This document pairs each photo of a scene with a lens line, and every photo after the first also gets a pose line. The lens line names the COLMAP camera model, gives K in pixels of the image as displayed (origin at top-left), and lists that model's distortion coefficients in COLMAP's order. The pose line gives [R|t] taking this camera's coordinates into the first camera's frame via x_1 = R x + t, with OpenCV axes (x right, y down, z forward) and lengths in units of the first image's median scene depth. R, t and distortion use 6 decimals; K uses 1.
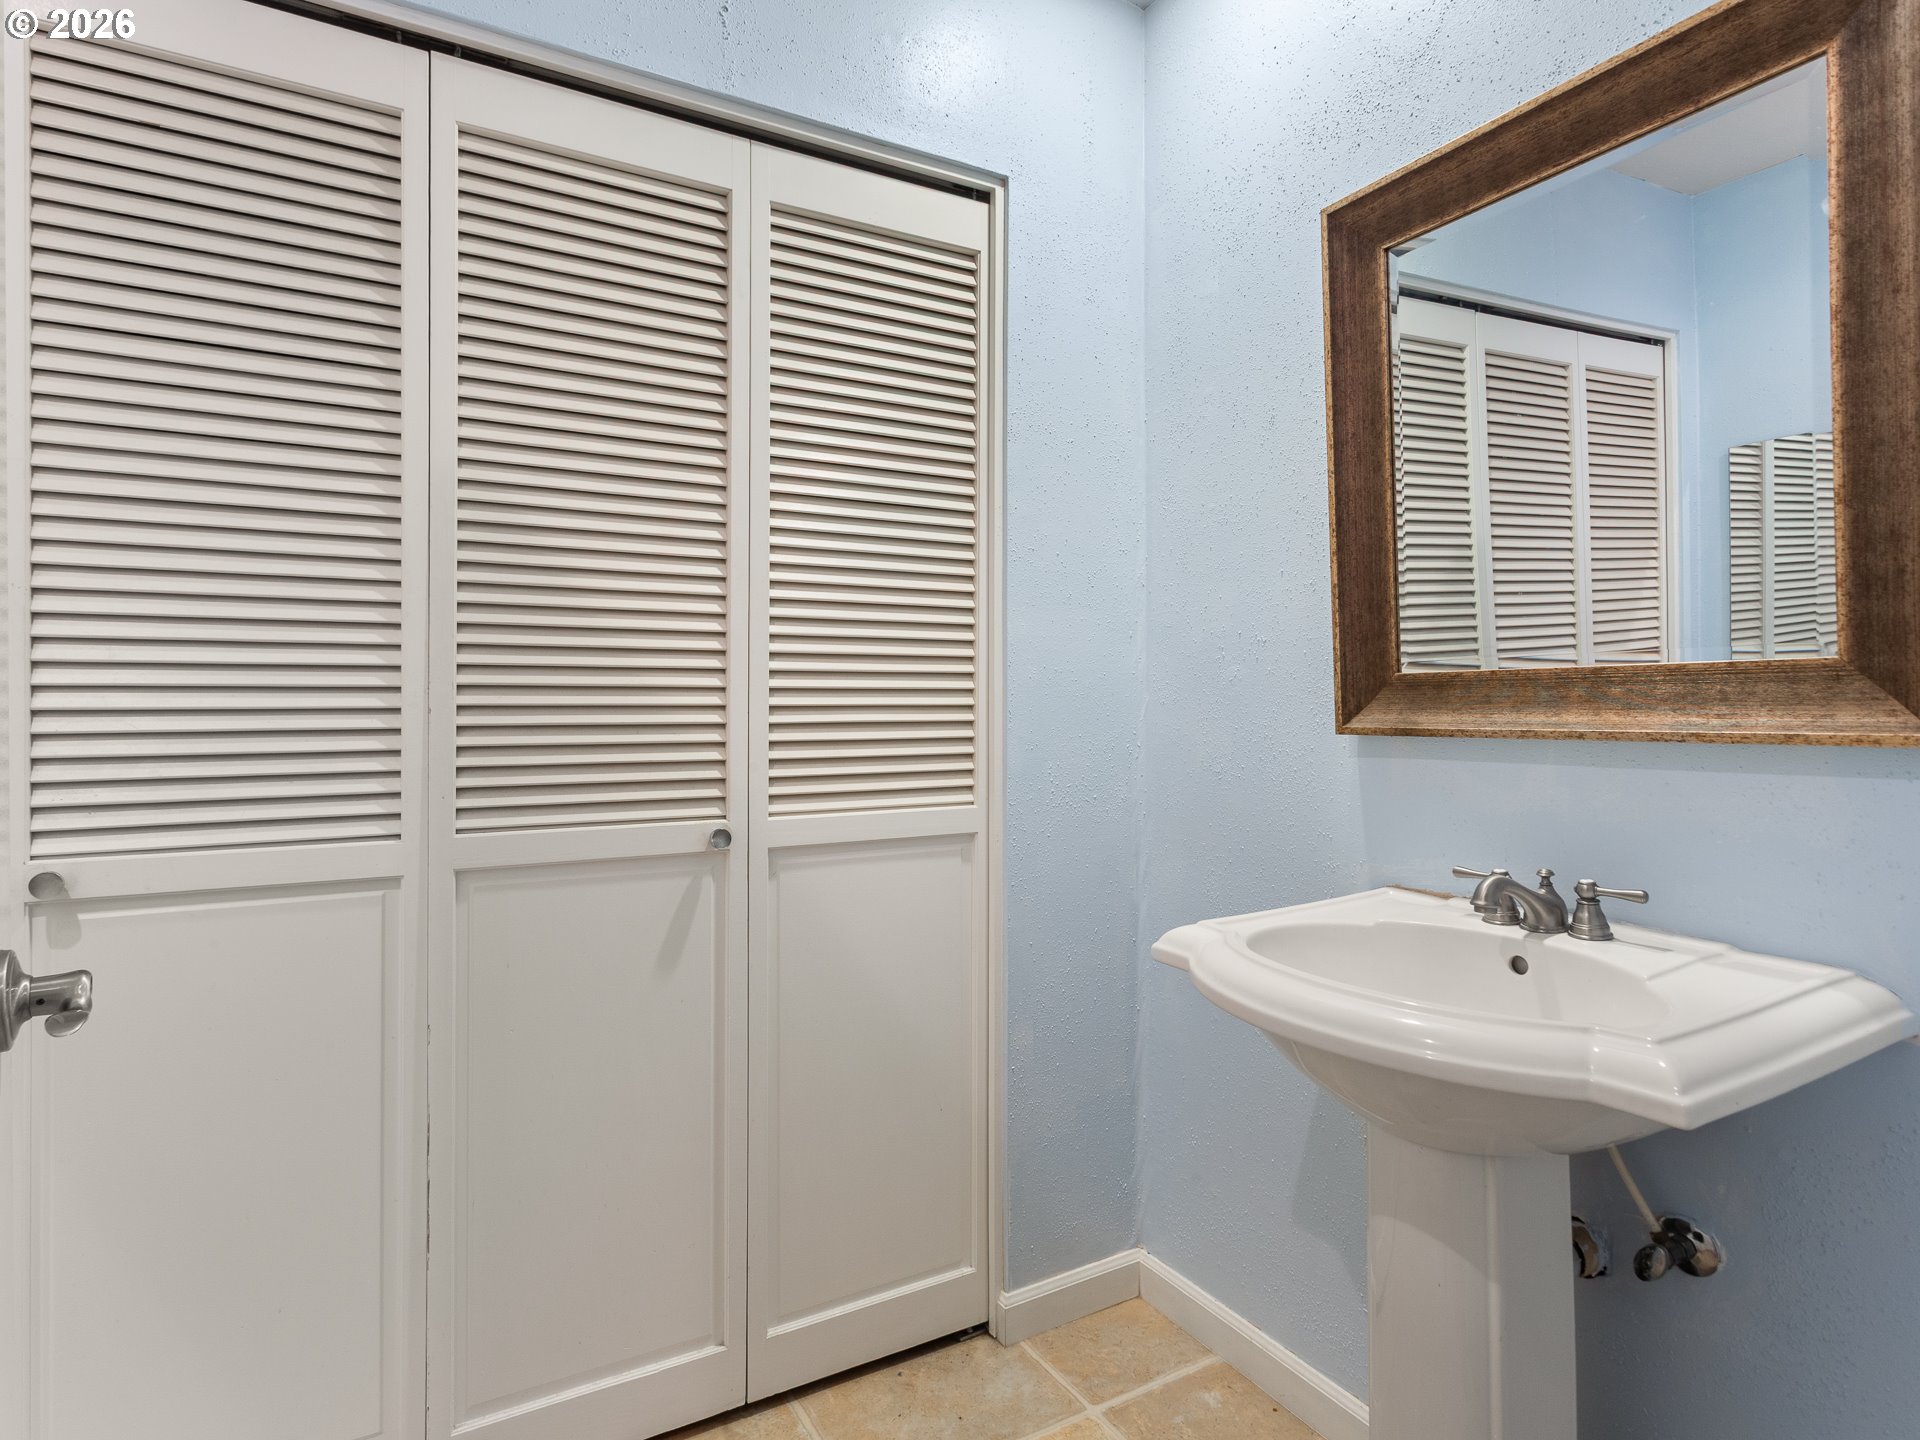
lens RADIAL K [[1031.6, 0, 959.8], [0, 1031.6, 712.1], [0, 0, 1]] dist [0.000899, 0.001009]
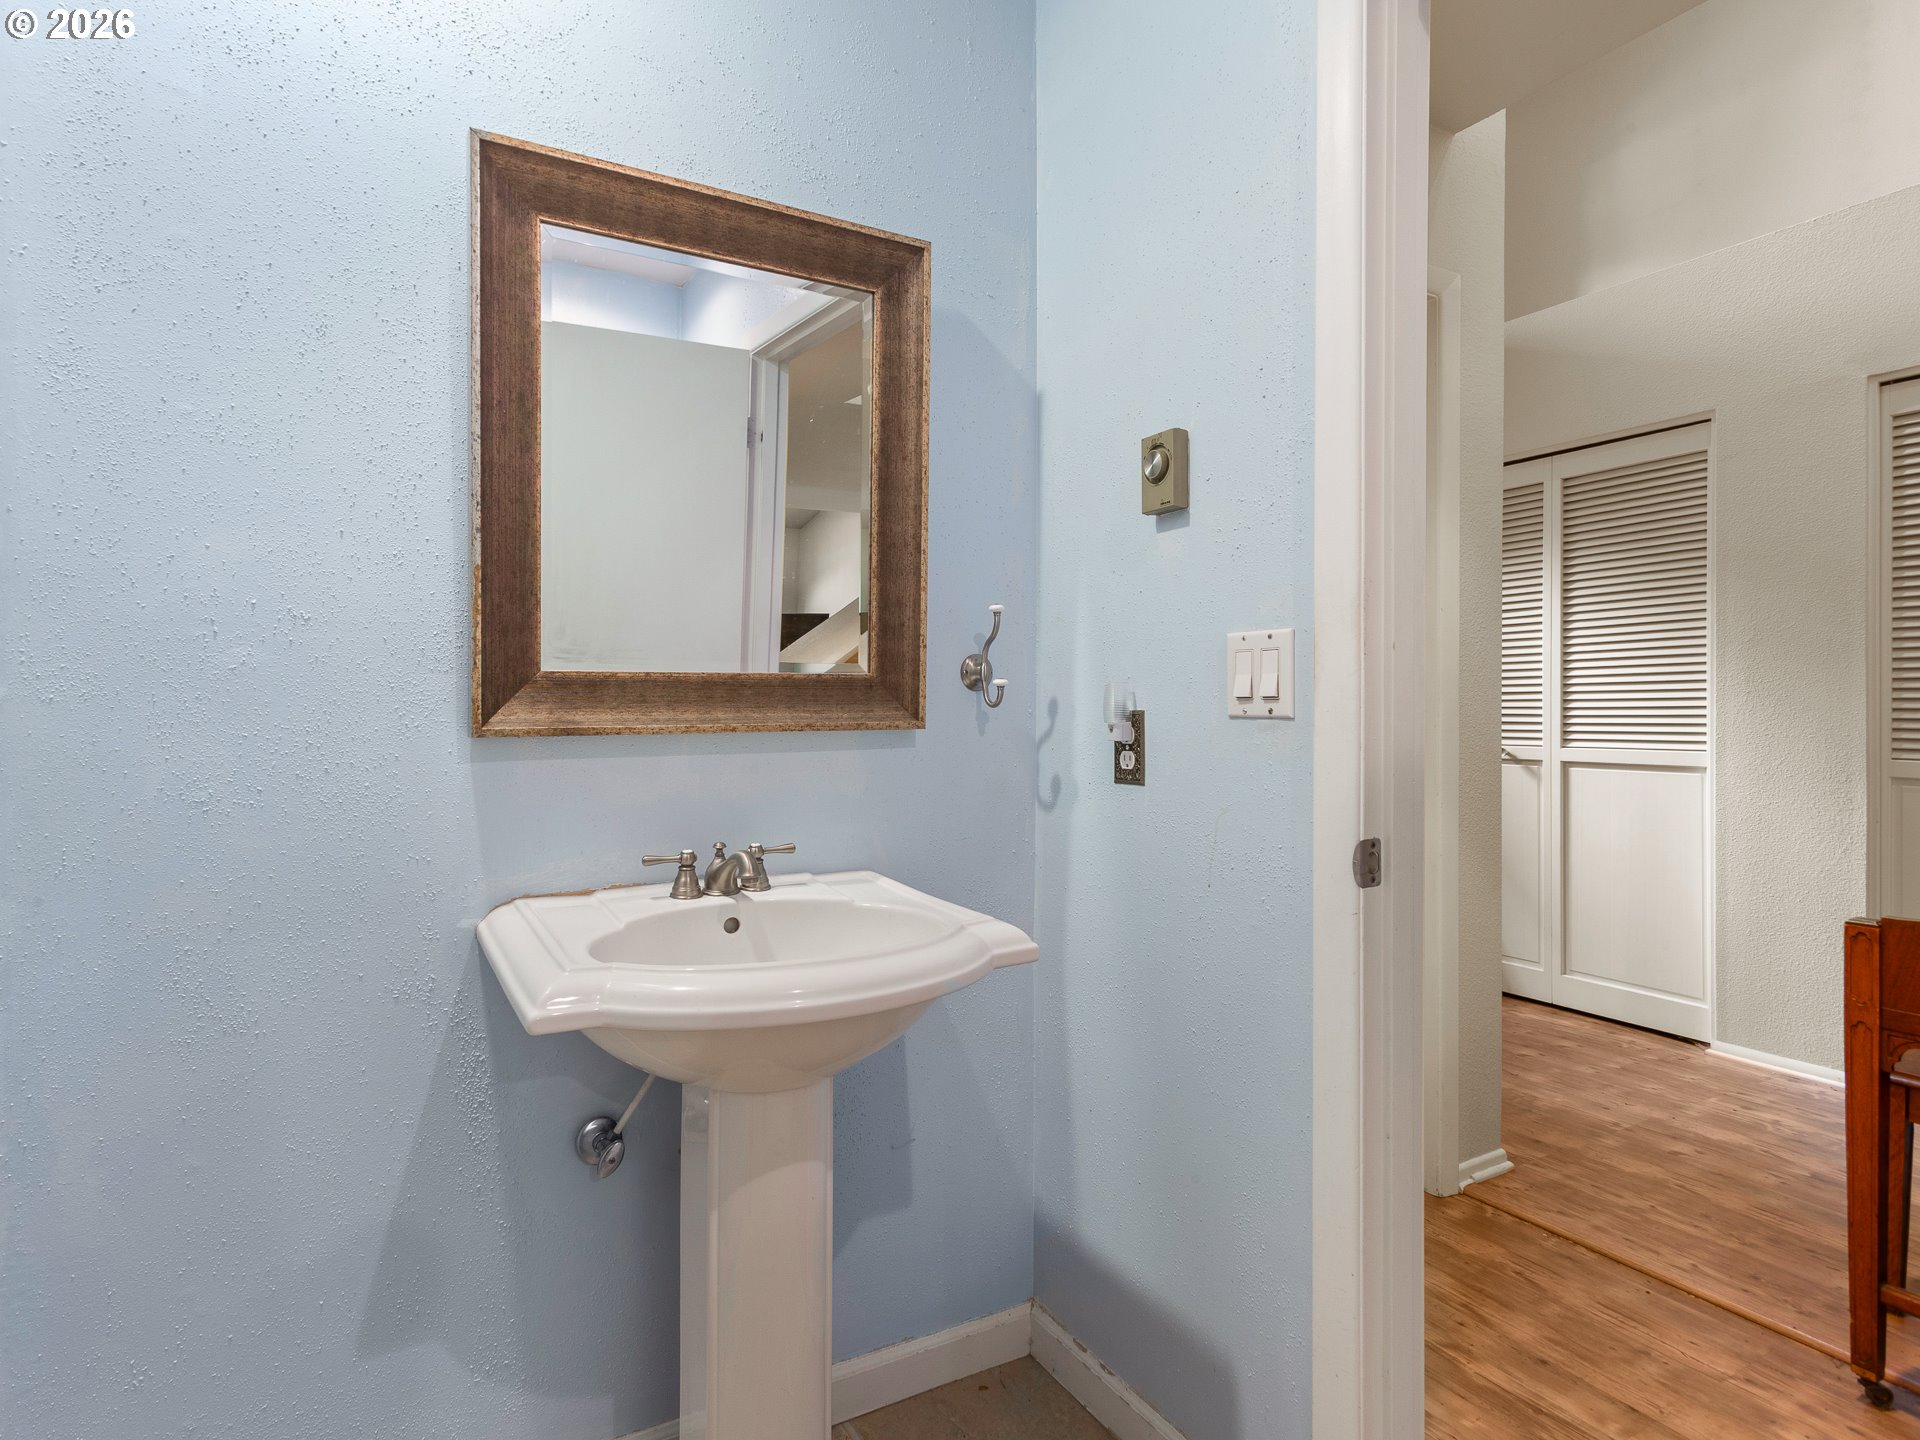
lens RADIAL K [[1031.6, 0, 959.1], [0, 1031.6, 710.5], [0, 0, 1]] dist [0.000899, 0.001009]
pose [[0.002694, -0.003608, 0.999990, -0.583535], [0.007013, 0.999969, 0.003589, -0.001549], [-0.999972, 0.007004, 0.002719, 0.678637]]
